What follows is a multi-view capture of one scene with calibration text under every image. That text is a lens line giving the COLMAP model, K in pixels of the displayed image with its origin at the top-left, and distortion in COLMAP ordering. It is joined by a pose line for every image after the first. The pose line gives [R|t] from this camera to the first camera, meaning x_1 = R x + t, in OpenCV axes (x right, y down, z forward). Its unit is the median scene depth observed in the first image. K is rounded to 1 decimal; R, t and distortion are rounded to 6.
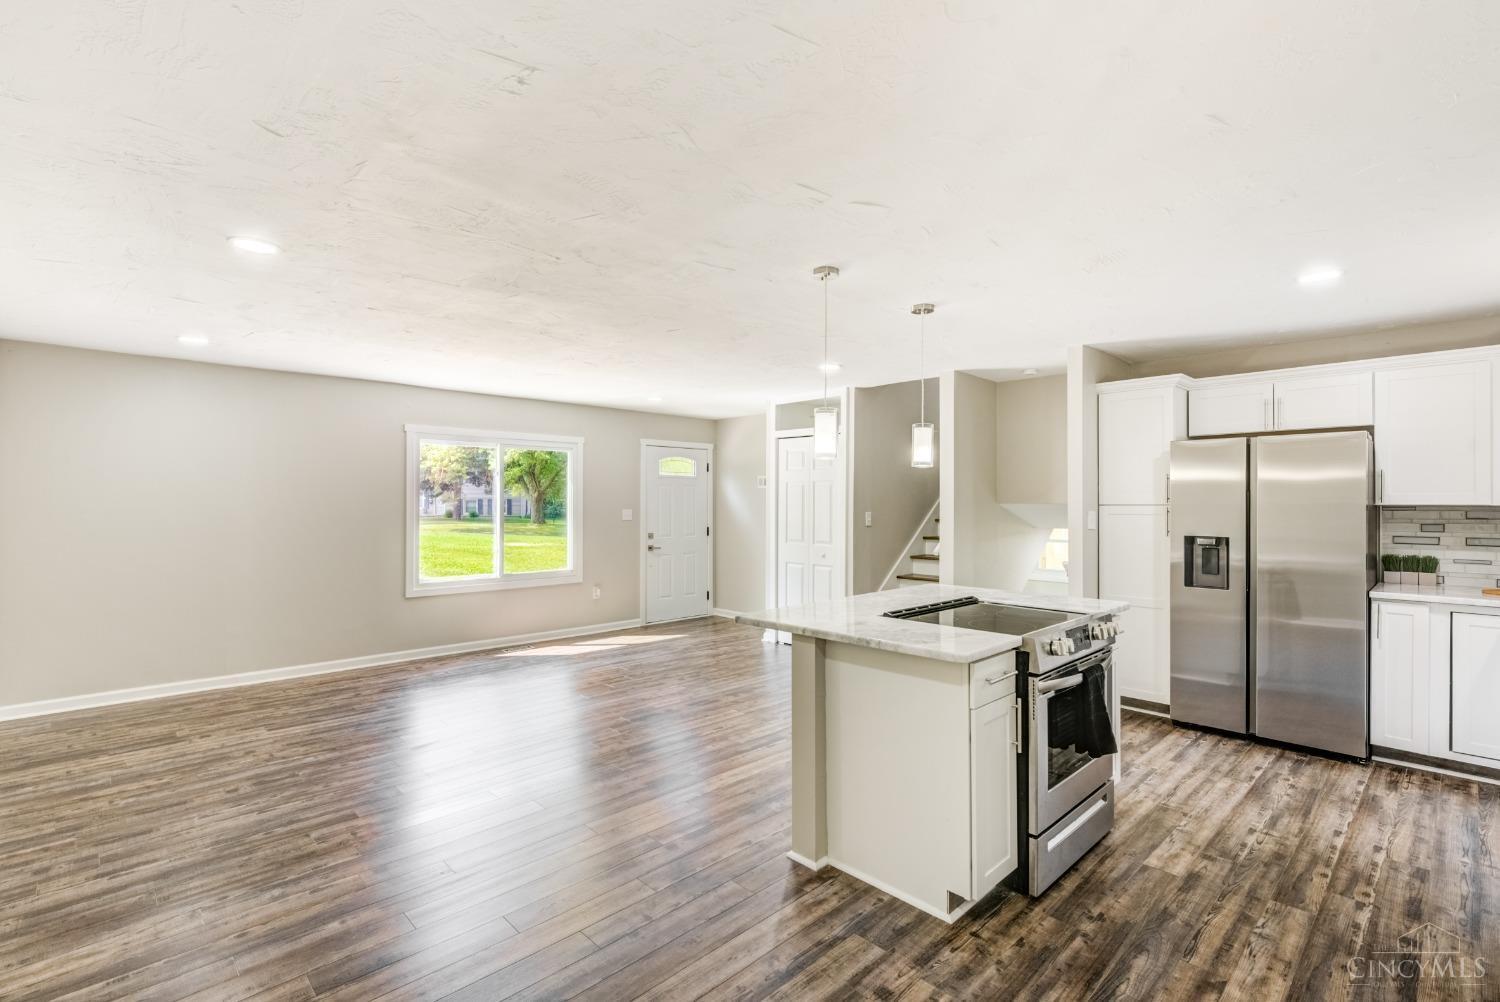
lens RADIAL K [[685.5, 0, 741.5], [0, 685.5, 504.1], [0, 0, 1]] dist [0.010725, 0.000527]
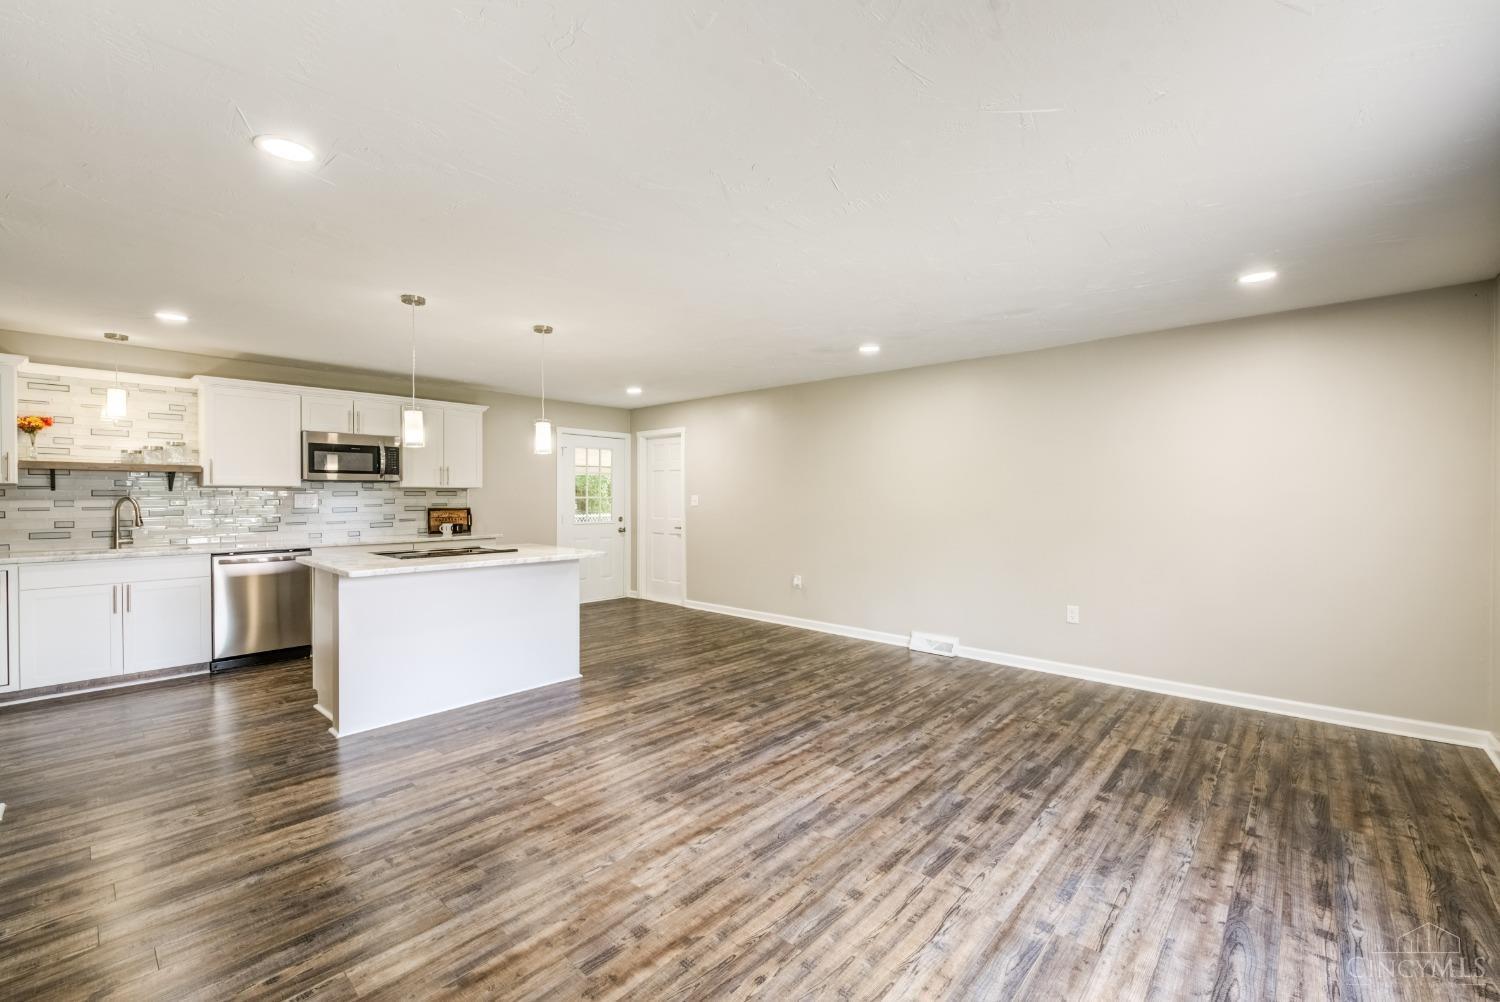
lens RADIAL K [[620.2, 0, 752.0], [0, 620.2, 504.0], [0, 0, 1]] dist [0.001020, 0.000021]
pose [[-0.995808, -0.000161, -0.091465, -0.154079], [-0.001973, 0.999803, 0.019728, 0.012382], [0.091444, 0.019825, -0.995613, 1.768373]]
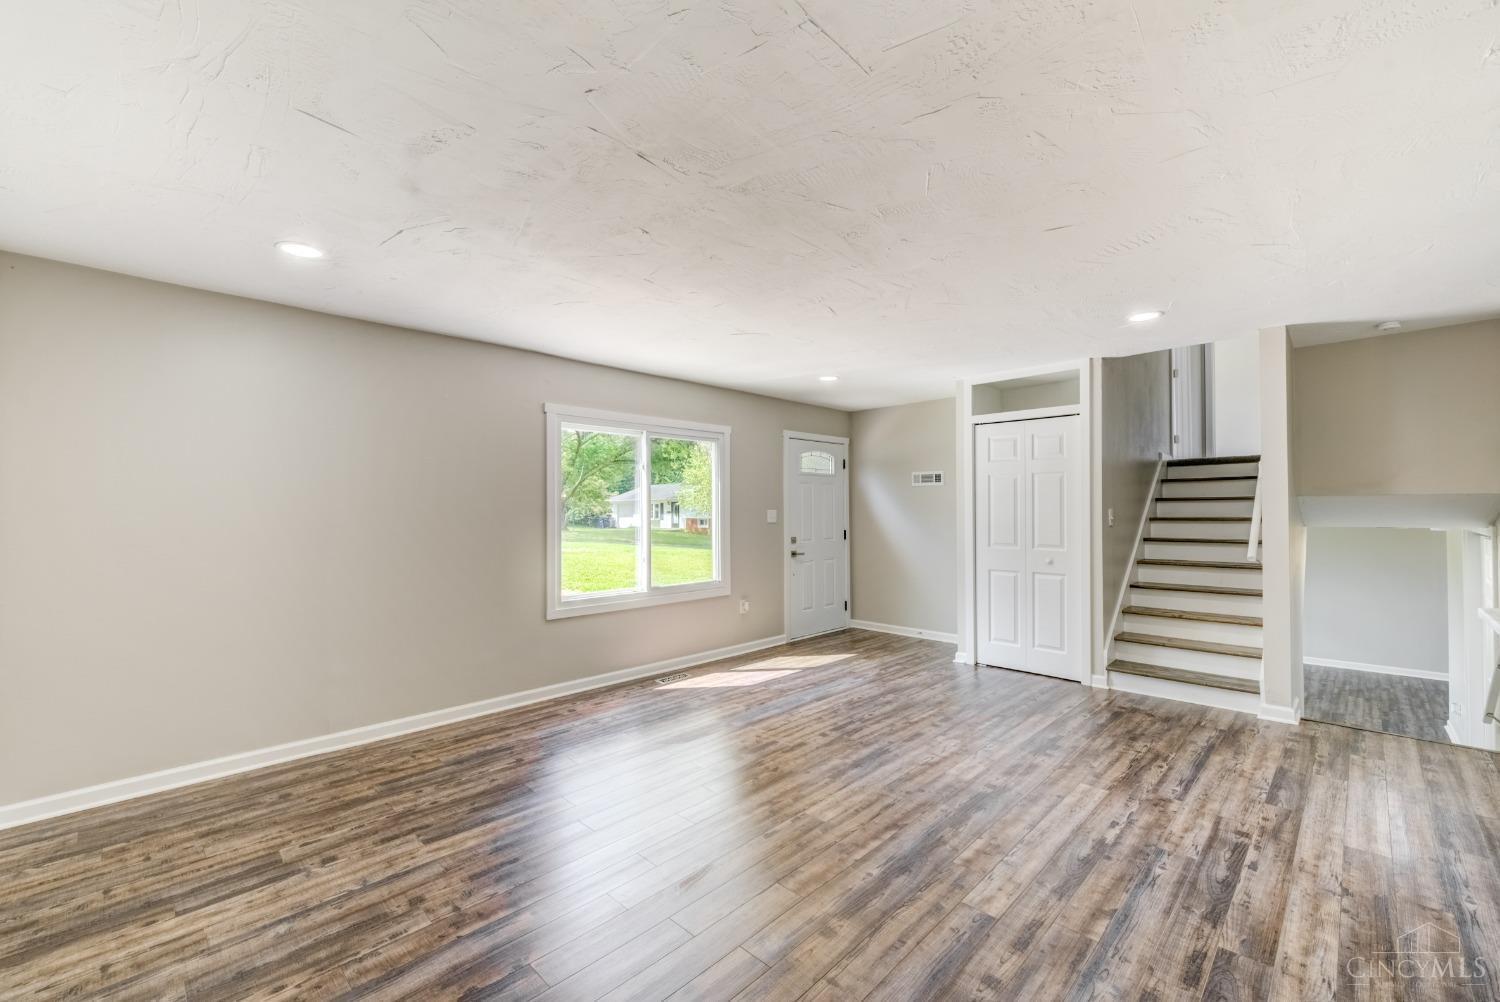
lens RADIAL K [[606.9, 0, 750.0], [0, 606.9, 501.0], [0, 0, 1]] dist [0.010951, -0.003181]
pose [[0.999243, -0.004989, 0.038580, -0.417922], [0.005853, 0.999734, -0.022317, 0.025266], [-0.038458, 0.022526, 0.999006, 0.427781]]
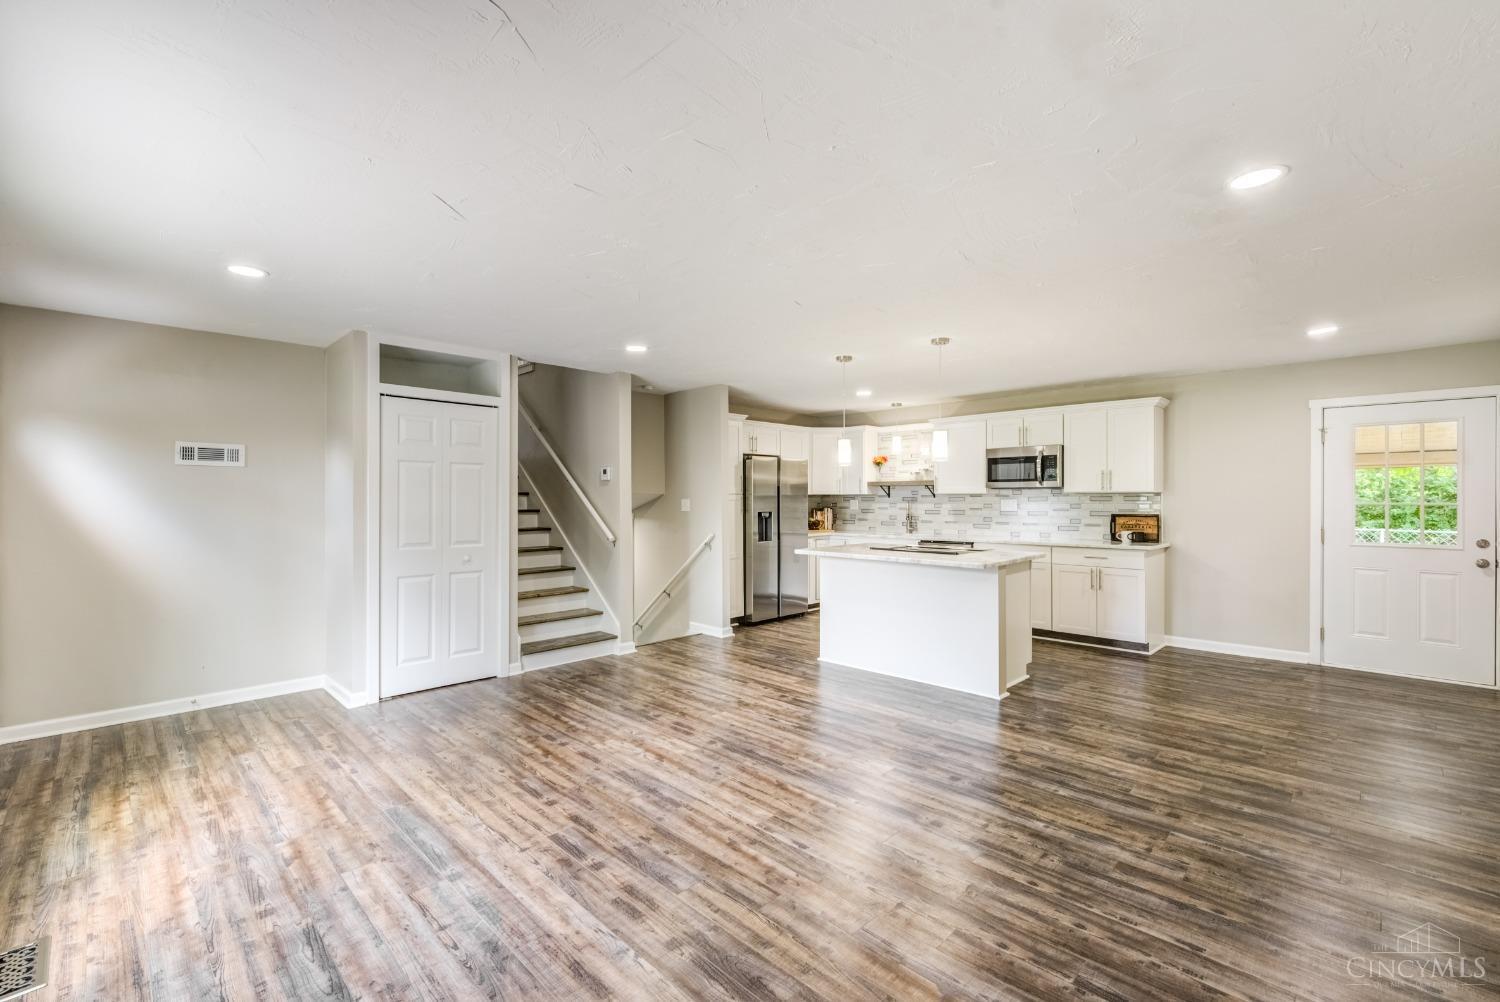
lens RADIAL K [[654.4, 0, 750.0], [0, 654.4, 501.0], [0, 0, 1]] dist [0.000892, 0.000211]
pose [[-0.039262, -0.002769, 0.999225, -0.986883], [0.007097, 0.999970, 0.003049, 0.013526], [-0.999204, 0.007211, -0.039242, 1.098863]]
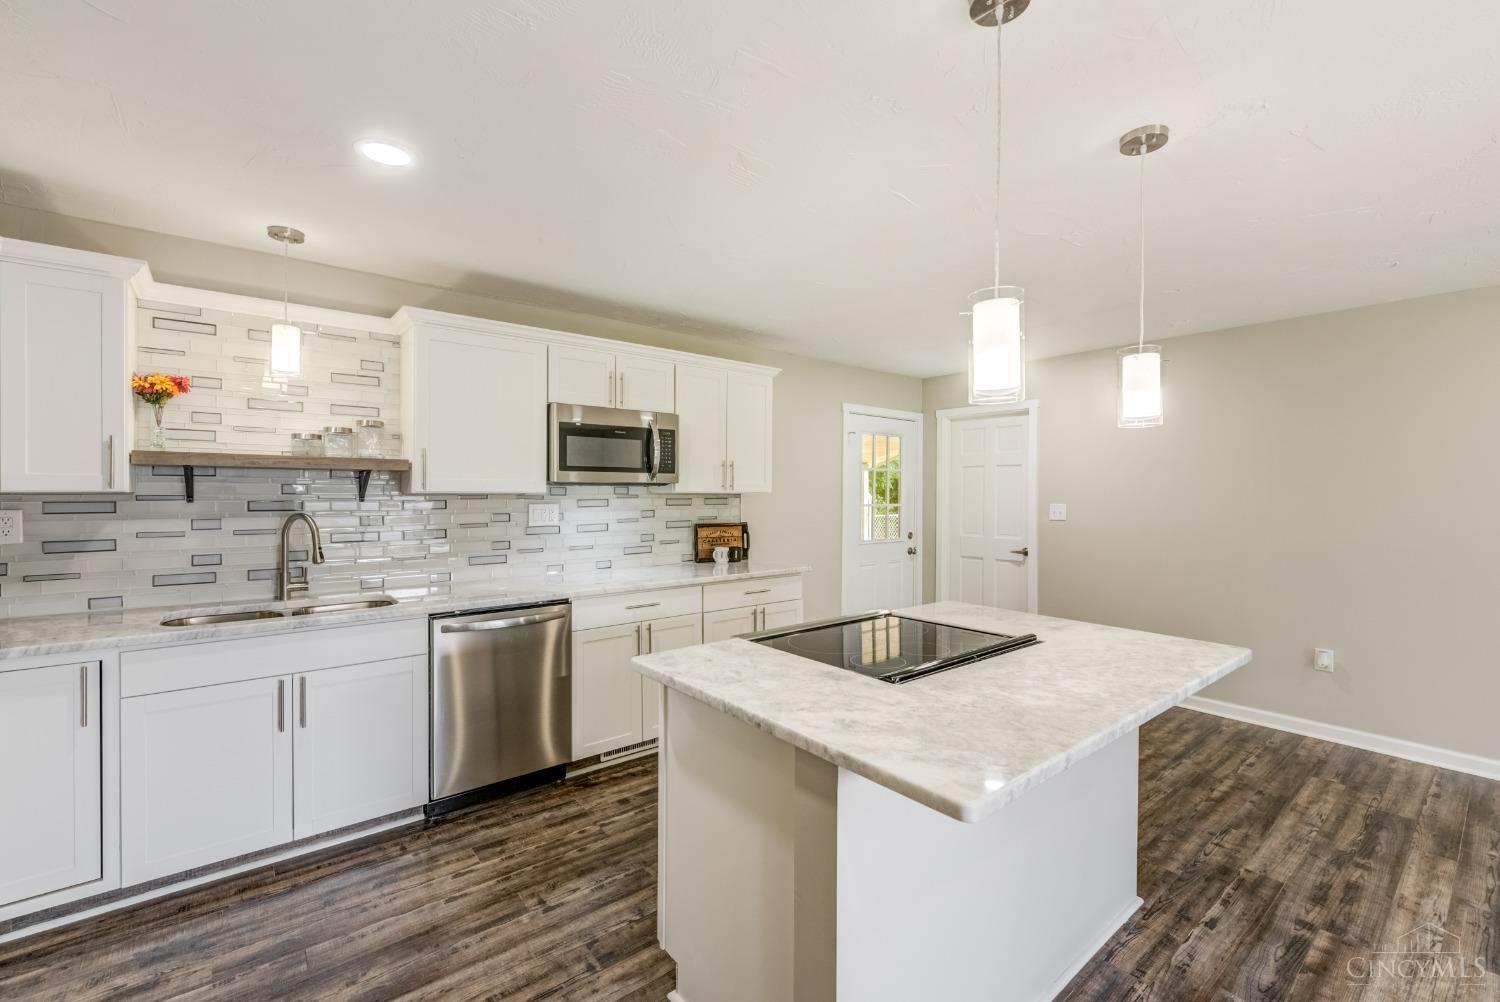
lens RADIAL K [[624.7, 0, 750.0], [0, 624.7, 501.0], [0, 0, 1]] dist [0.012085, -0.004760]
pose [[-0.997506, -0.004345, 0.070445, 0.330233], [-0.003013, 0.999815, 0.018996, -0.002314], [-0.070514, 0.018737, -0.997335, 1.195641]]
